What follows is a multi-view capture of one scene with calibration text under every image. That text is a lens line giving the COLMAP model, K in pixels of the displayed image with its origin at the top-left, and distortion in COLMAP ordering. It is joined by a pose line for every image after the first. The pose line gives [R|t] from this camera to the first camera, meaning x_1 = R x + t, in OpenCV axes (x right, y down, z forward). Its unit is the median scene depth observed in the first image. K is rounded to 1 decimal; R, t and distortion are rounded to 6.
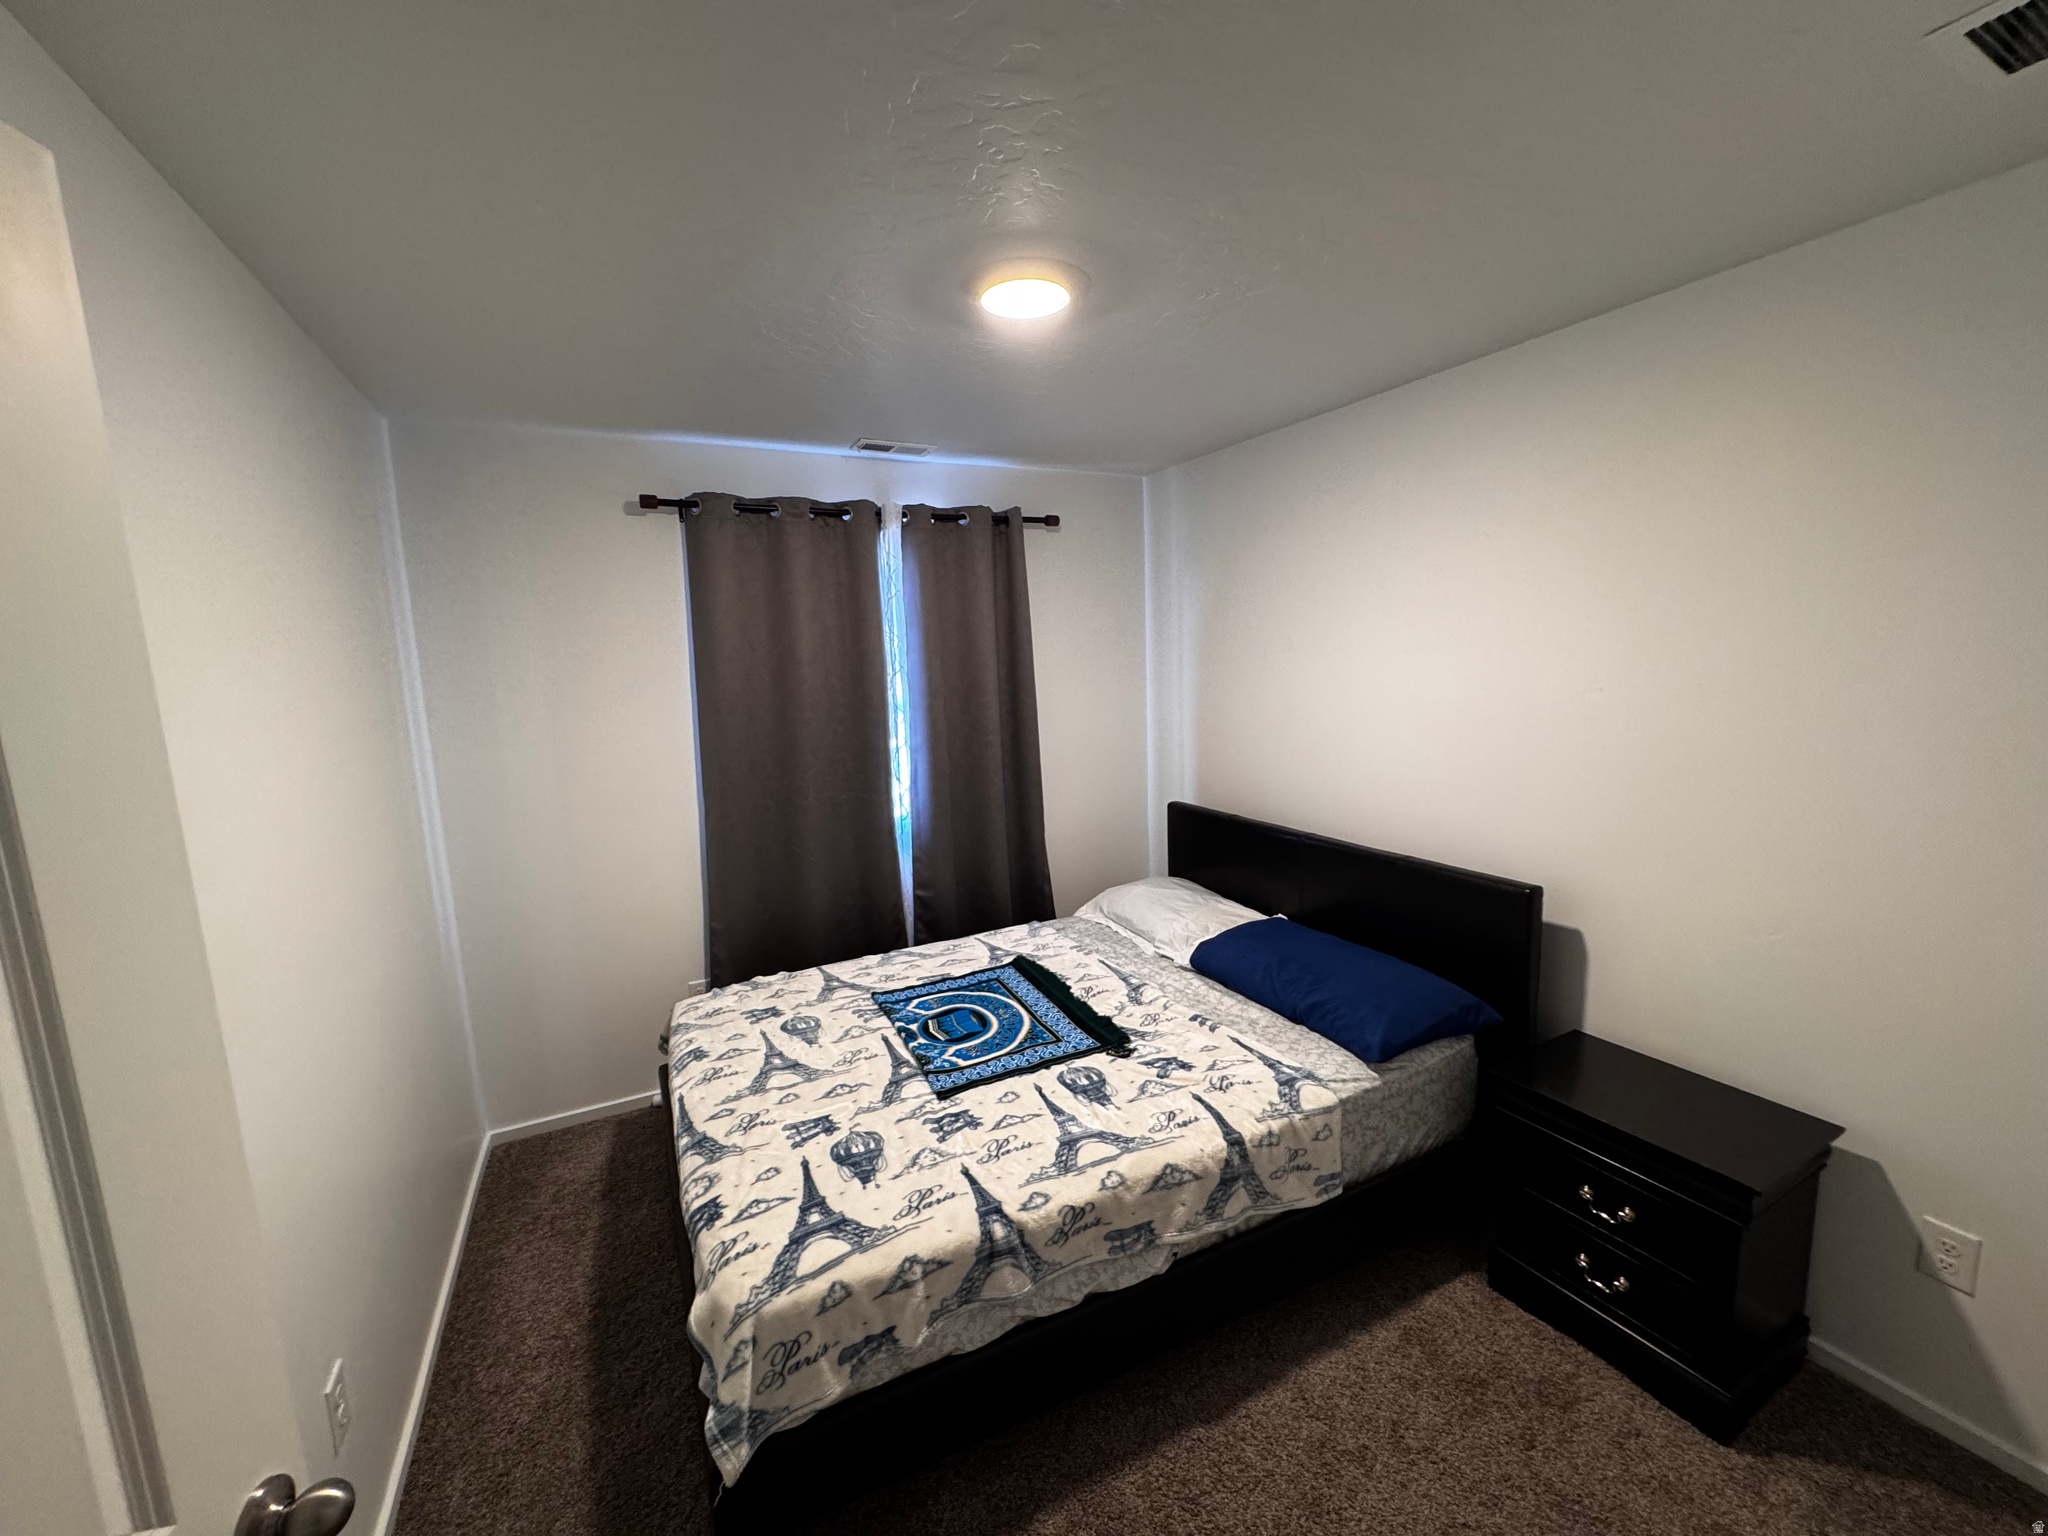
lens RADIAL K [[808.9, 0, 1021.5], [0, 808.9, 771.3], [0, 0, 1]] dist [-0.001160, 0.000626]
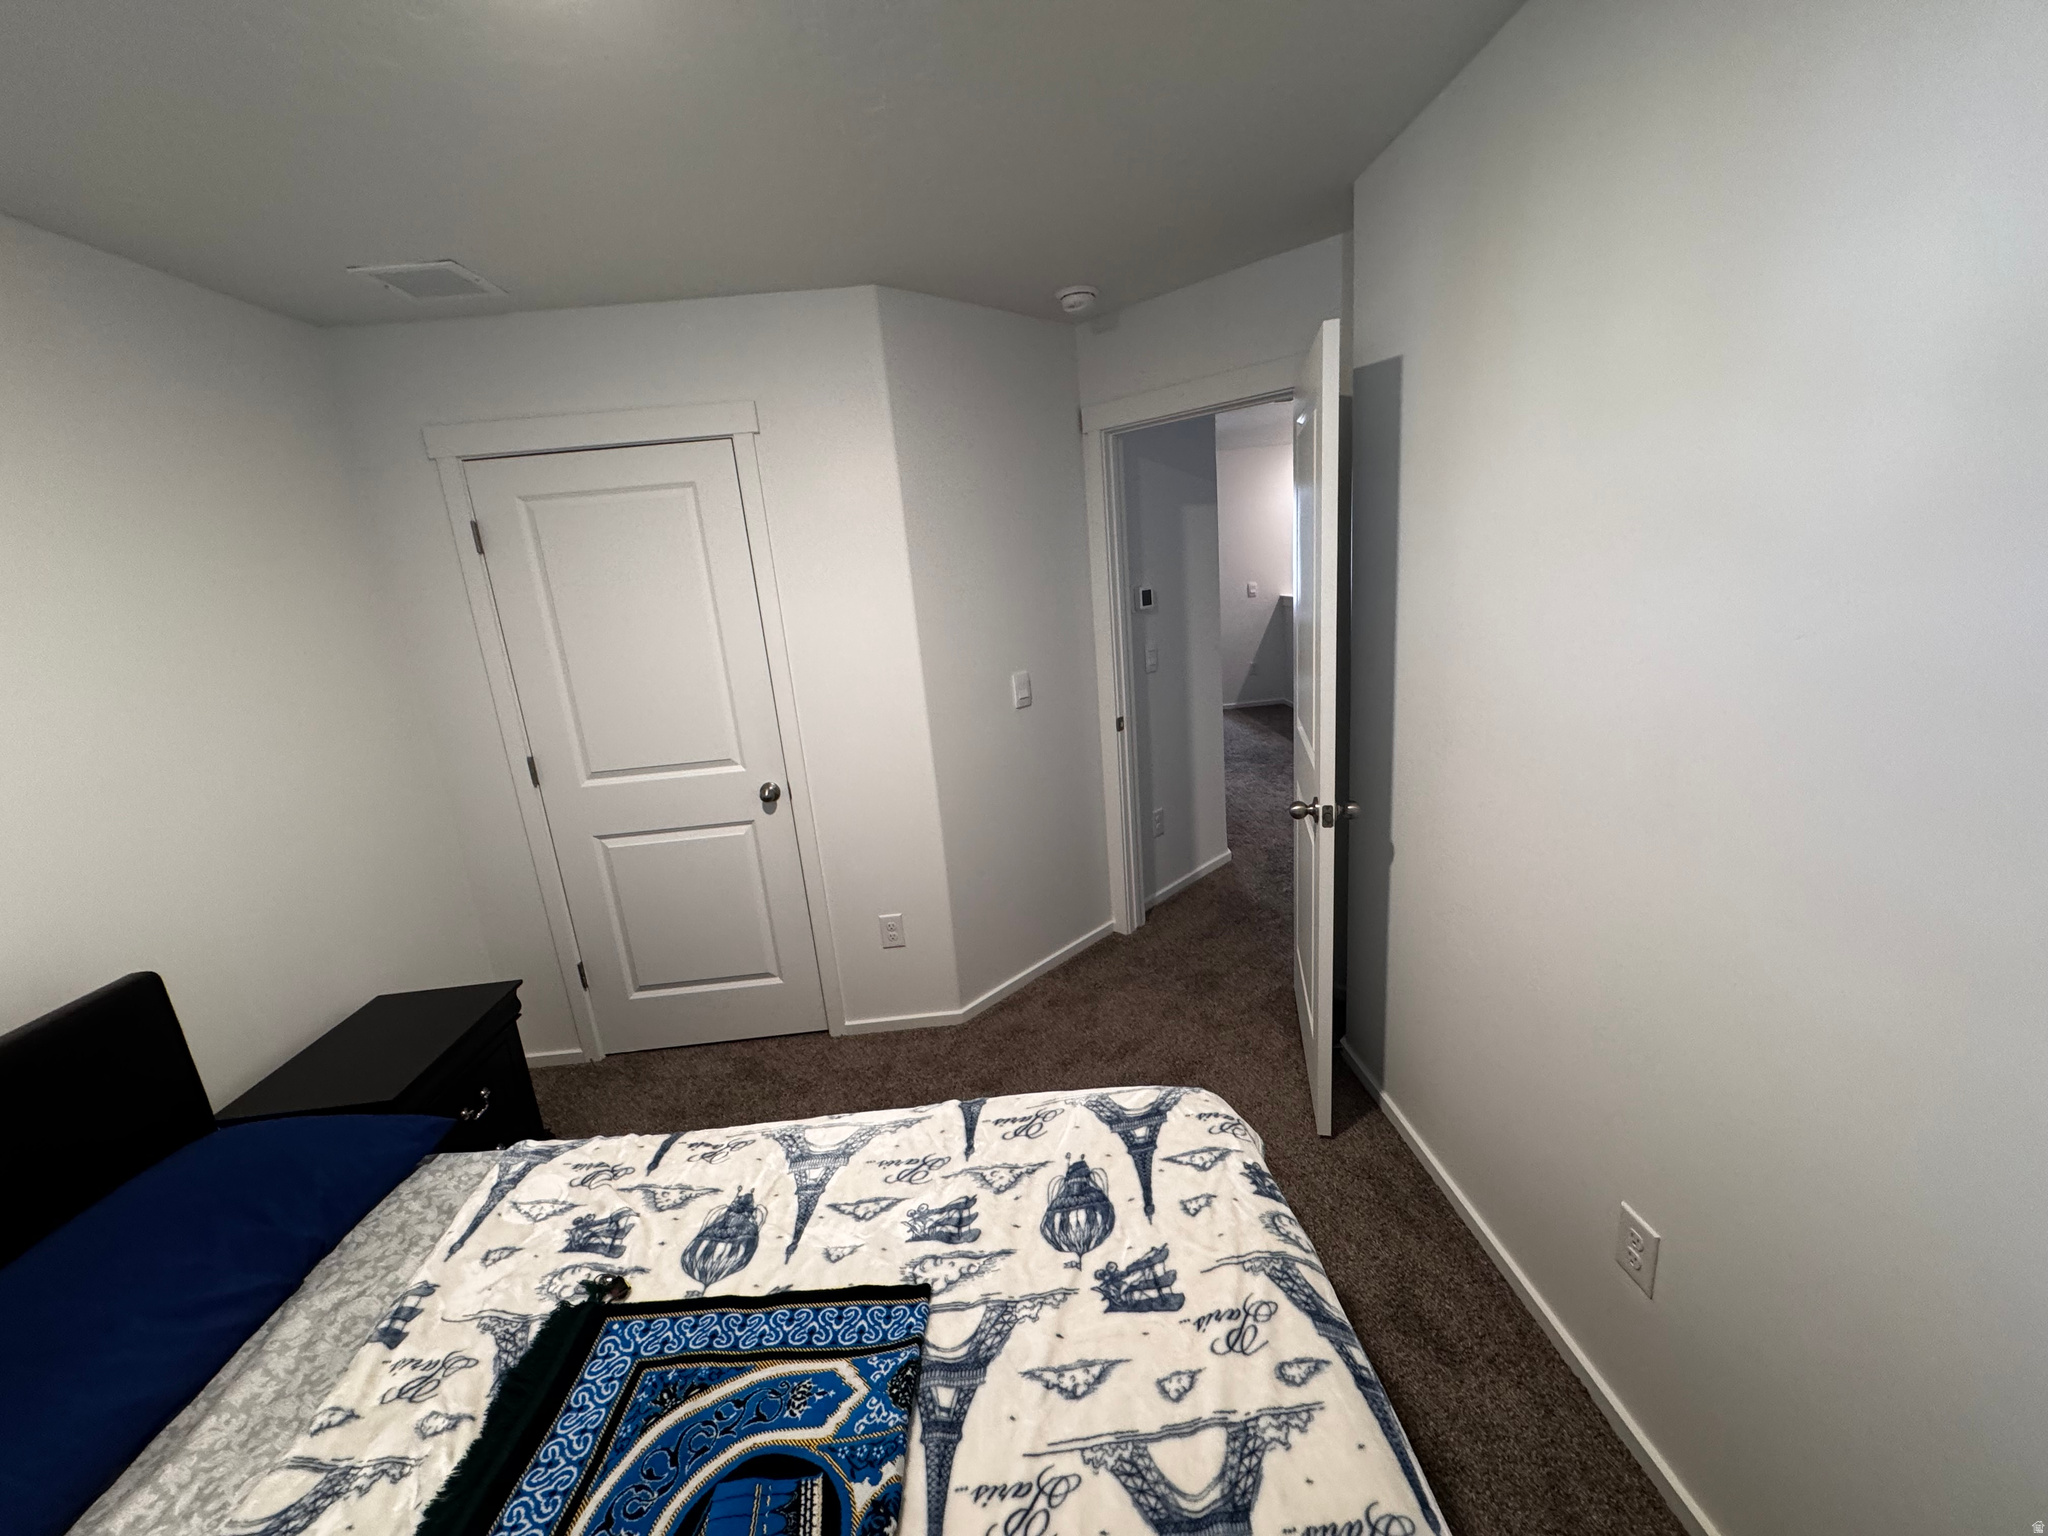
lens RADIAL K [[808.9, 0, 1023.2], [0, 808.9, 770.4], [0, 0, 1]] dist [-0.001160, 0.000626]
pose [[-0.904082, 0.012284, 0.427182, -0.447785], [0.180073, 0.917467, 0.354722, -0.159009], [-0.387568, 0.397622, -0.831678, 1.384932]]
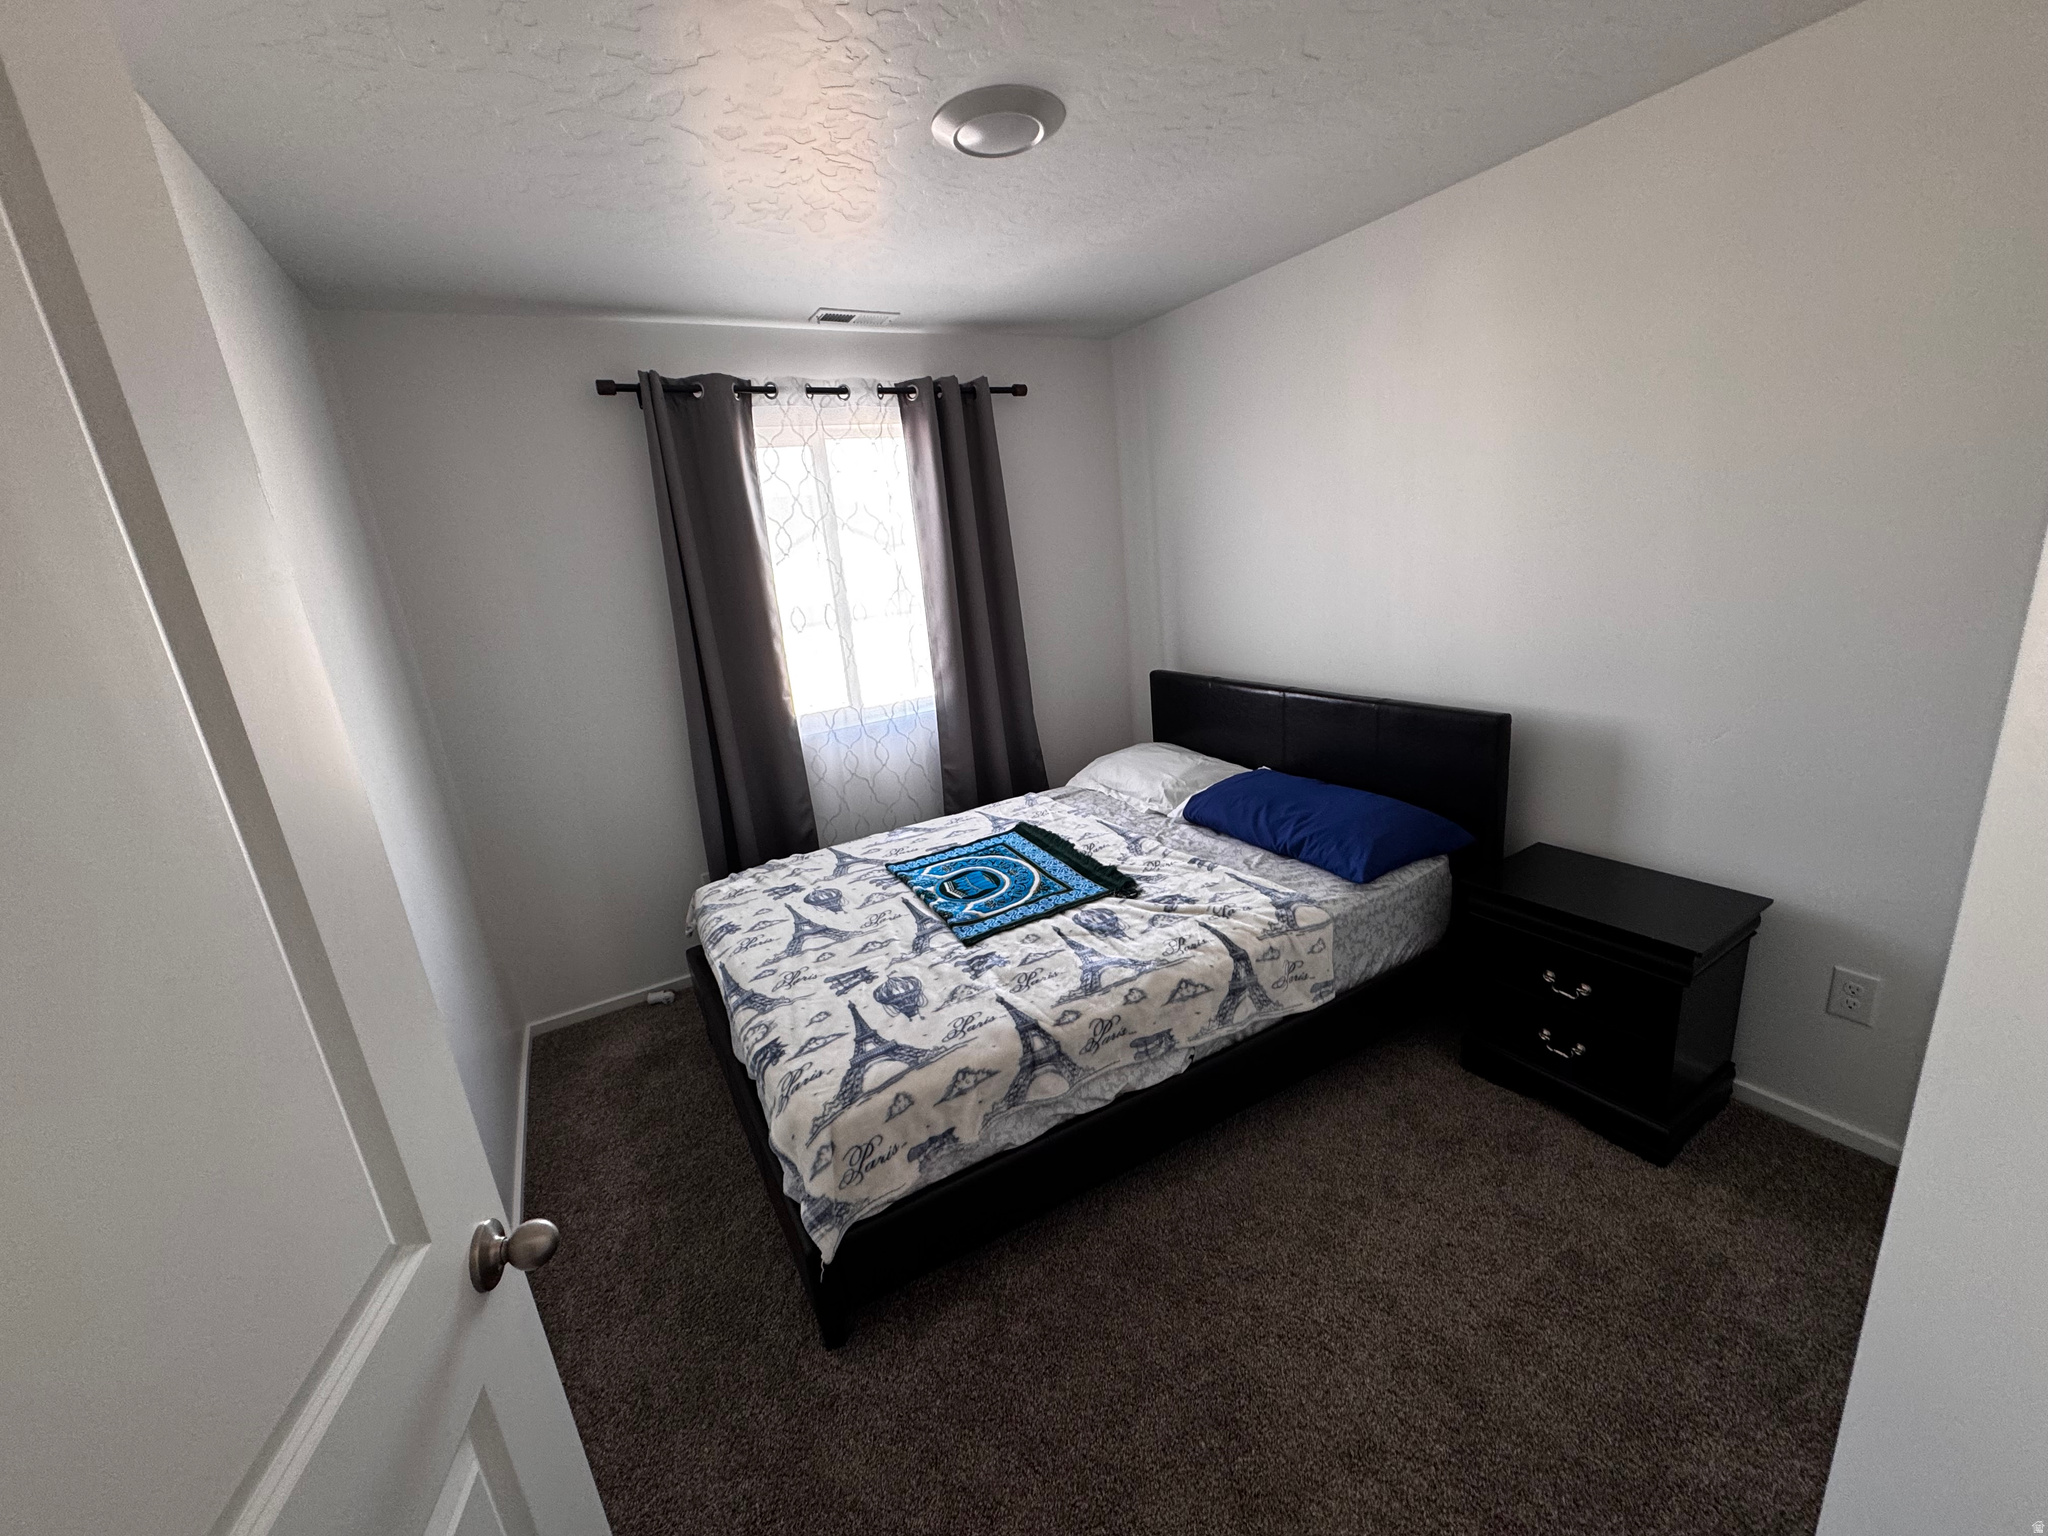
lens RADIAL K [[808.9, 0, 1022.9], [0, 808.9, 767.9], [0, 0, 1]] dist [-0.001160, 0.000626]
pose [[0.996783, -0.069819, 0.039357, -0.054521], [0.064627, 0.990602, 0.120542, 0.047581], [-0.047403, -0.117610, 0.991928, -0.047103]]
